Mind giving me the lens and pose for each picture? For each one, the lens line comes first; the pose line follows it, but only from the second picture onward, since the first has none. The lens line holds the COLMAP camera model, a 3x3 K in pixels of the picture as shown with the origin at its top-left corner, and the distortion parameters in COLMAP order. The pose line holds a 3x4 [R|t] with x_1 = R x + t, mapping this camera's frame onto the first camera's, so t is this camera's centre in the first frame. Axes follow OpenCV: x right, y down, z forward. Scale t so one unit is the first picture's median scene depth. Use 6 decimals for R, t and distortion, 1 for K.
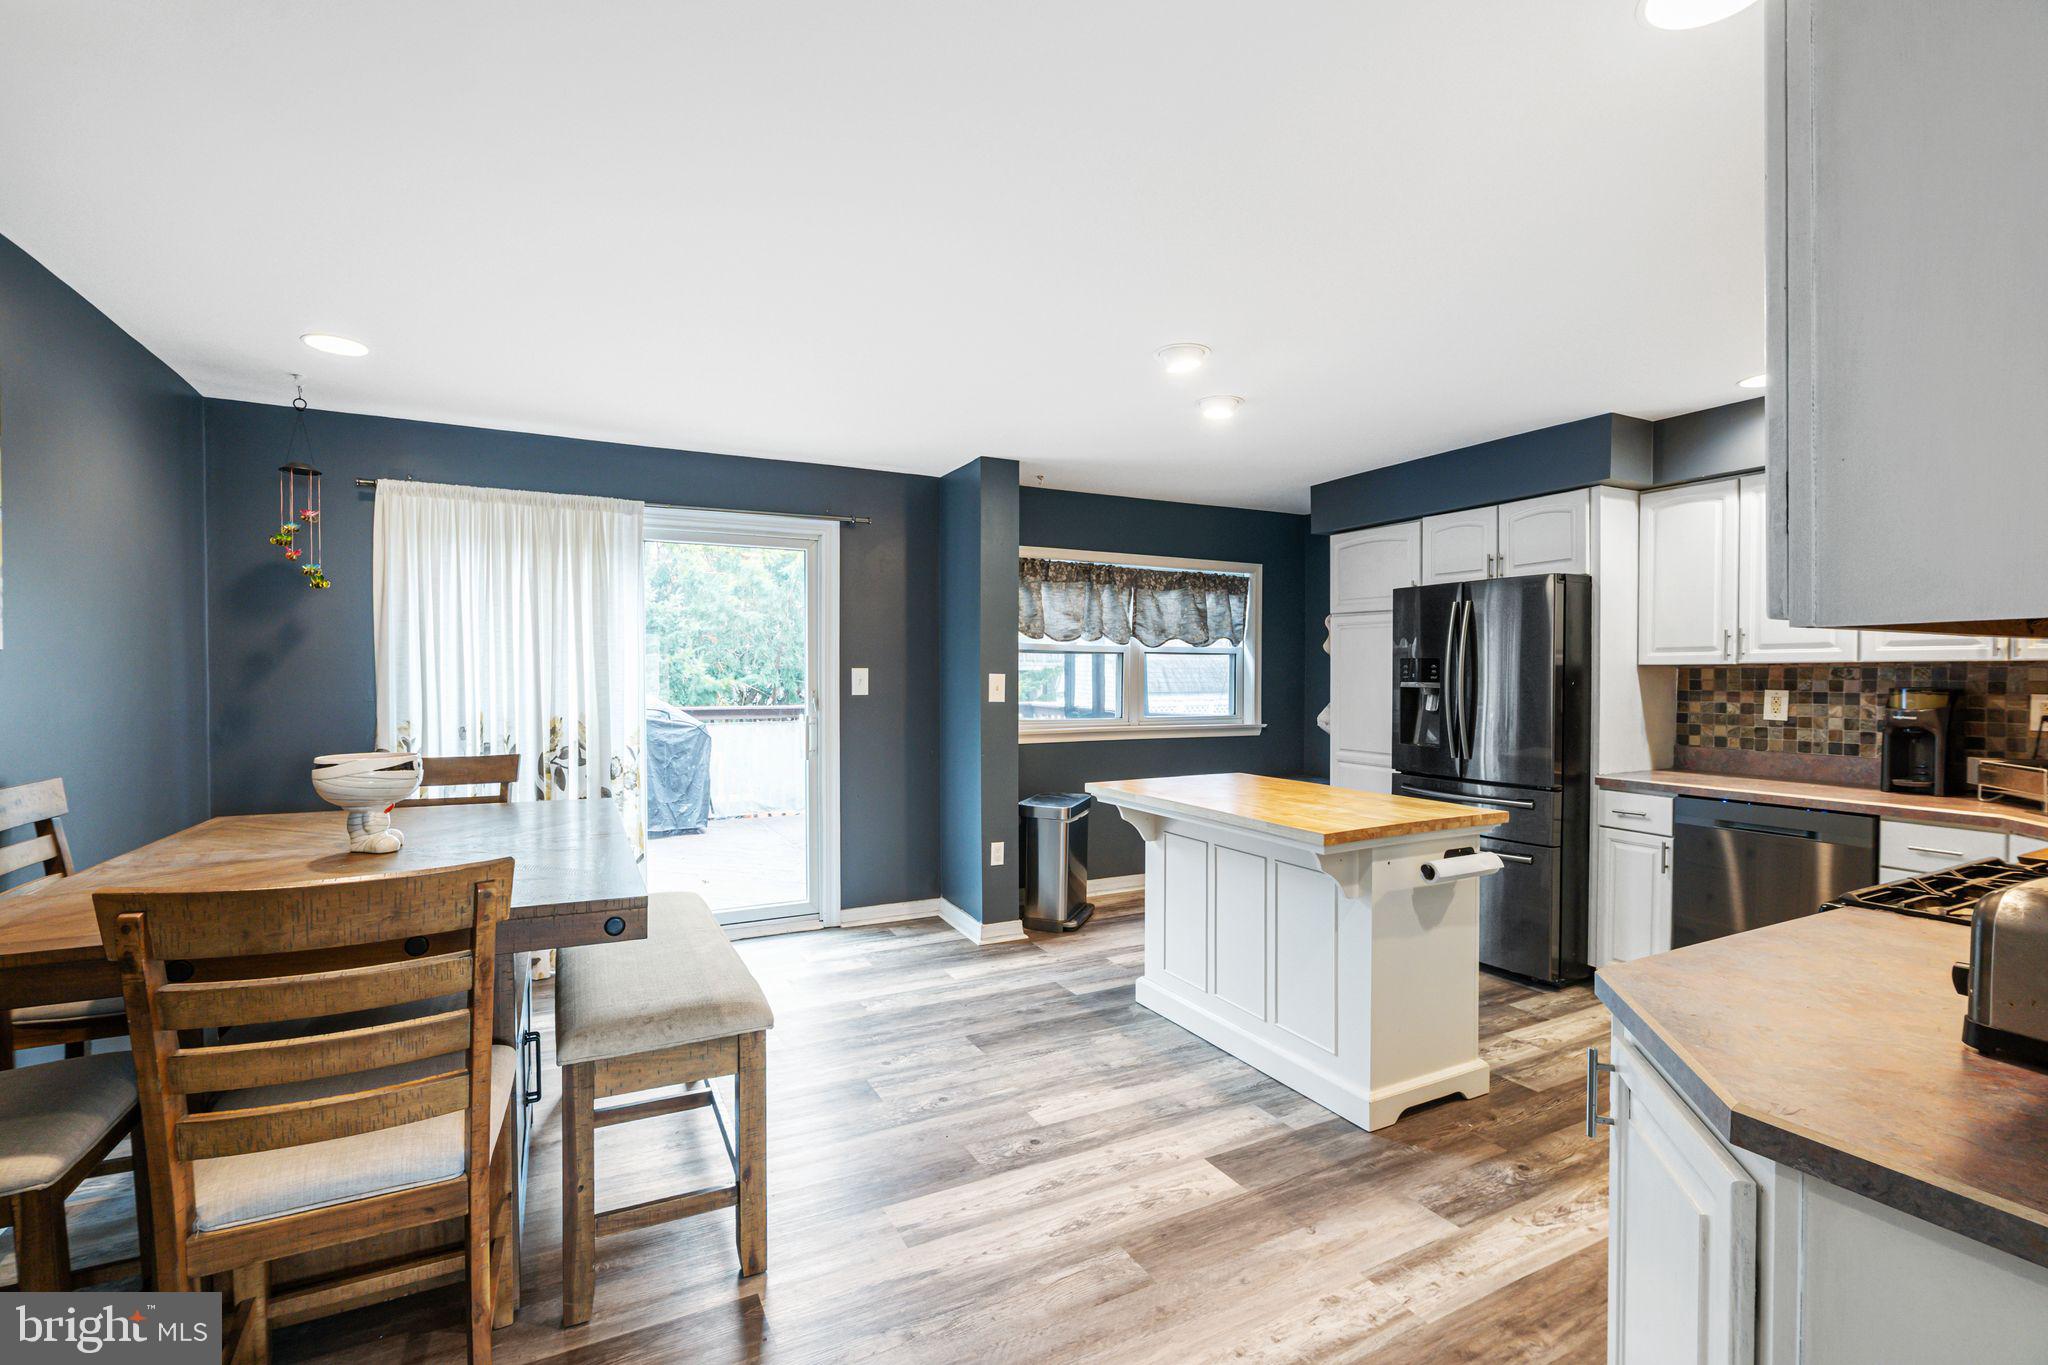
lens RADIAL K [[908.5, 0, 1024.4], [0, 908.5, 686.6], [0, 0, 1]] dist [-0.003428, 0.000596]
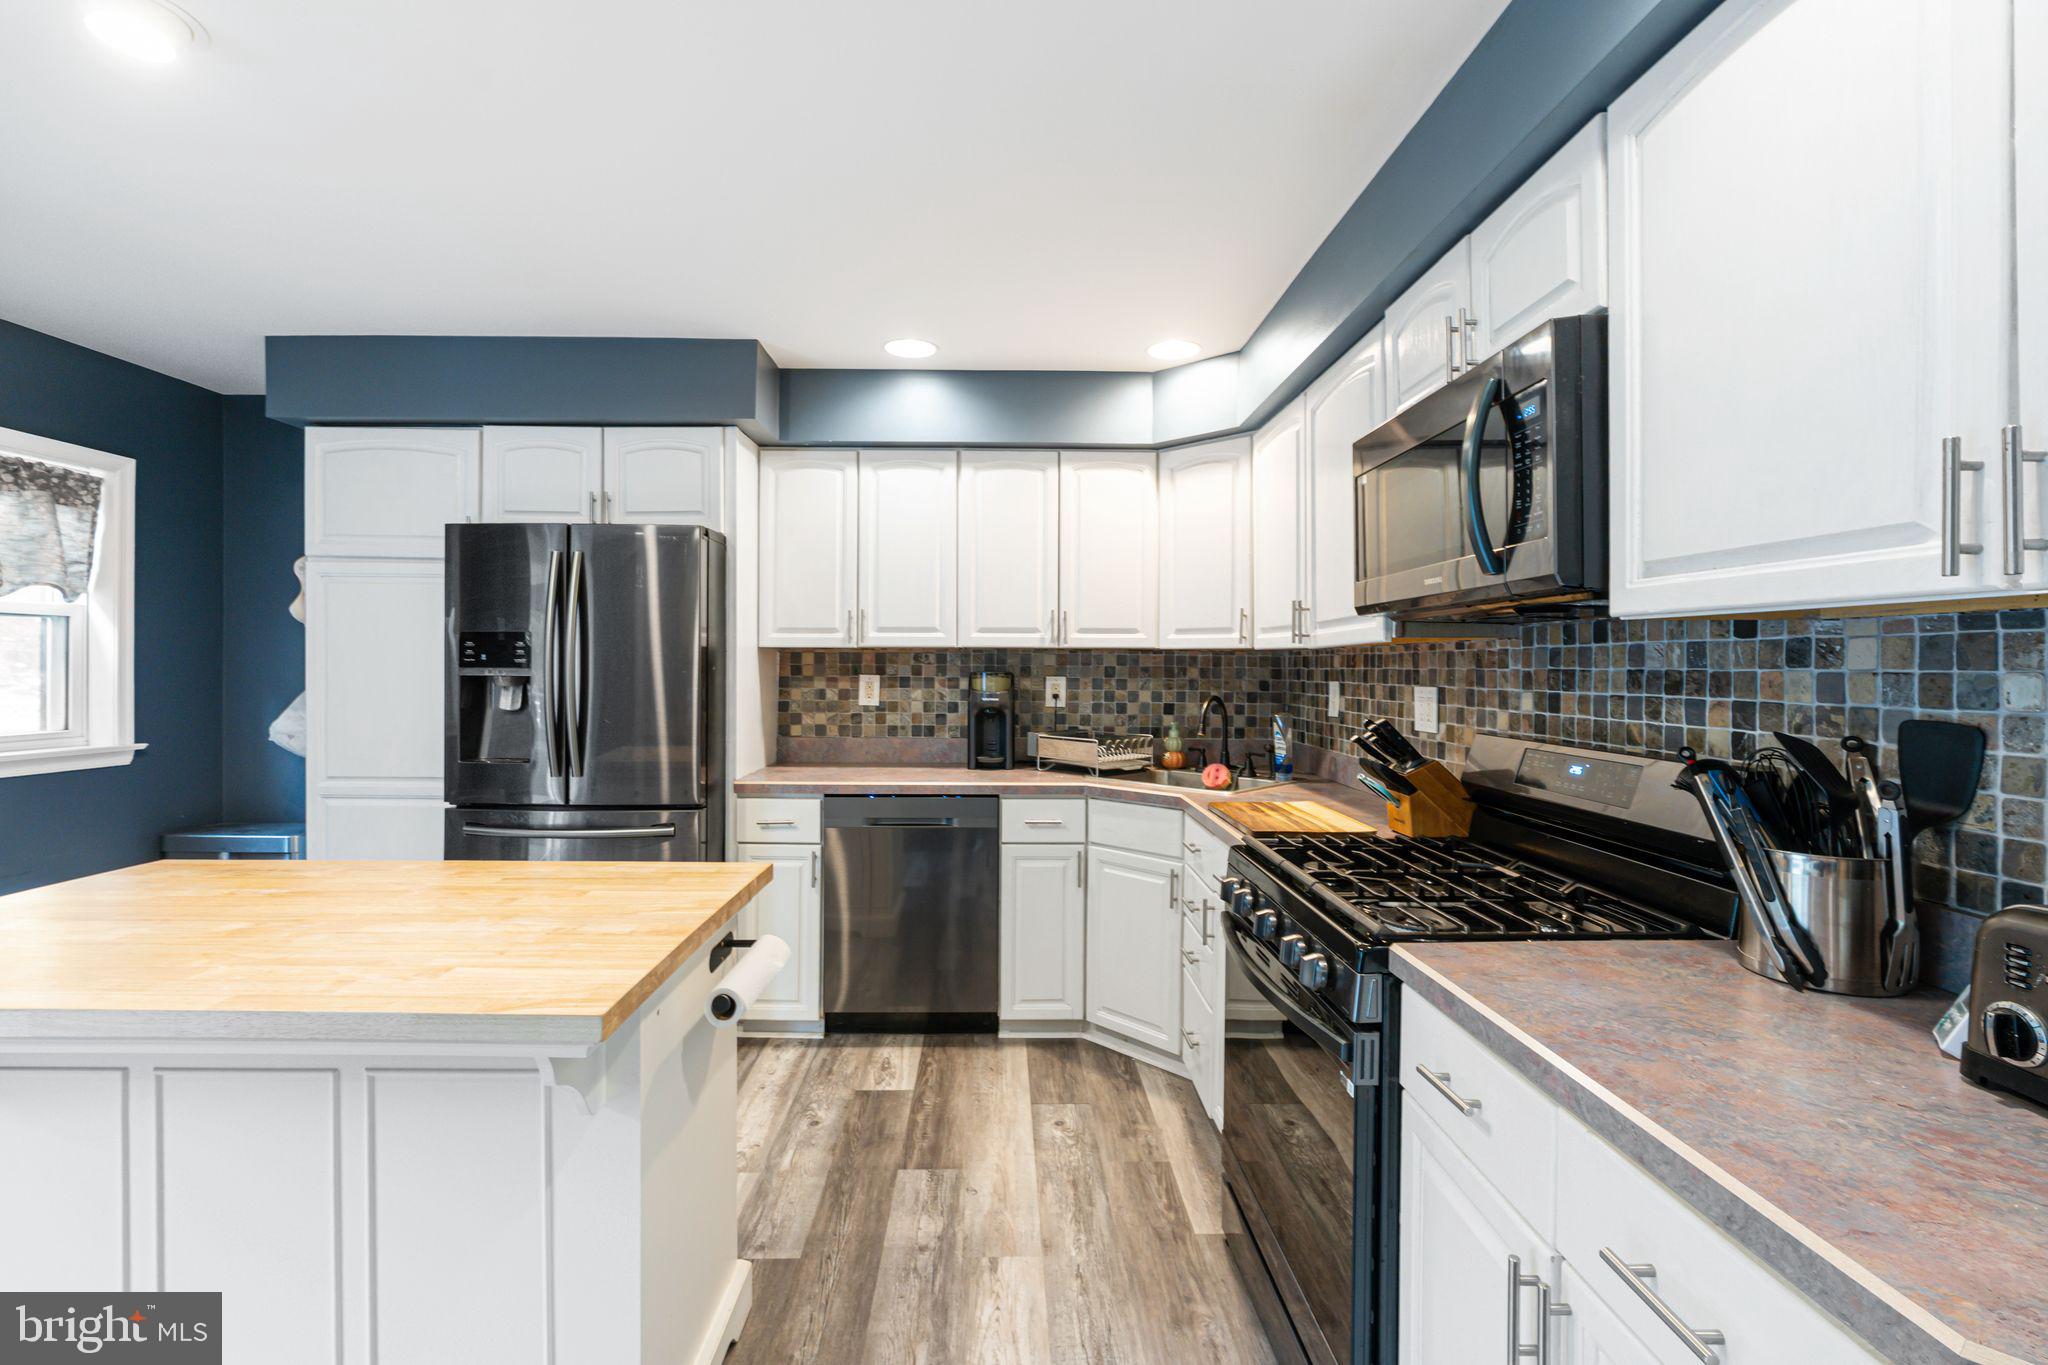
lens RADIAL K [[908.5, 0, 1013.2], [0, 908.5, 669.3], [0, 0, 1]] dist [-0.003428, 0.000596]
pose [[0.458803, -0.003326, 0.888532, 0.020455], [0.007584, 0.999971, -0.000173, -0.000883], [-0.888506, 0.006818, 0.458815, 0.398620]]
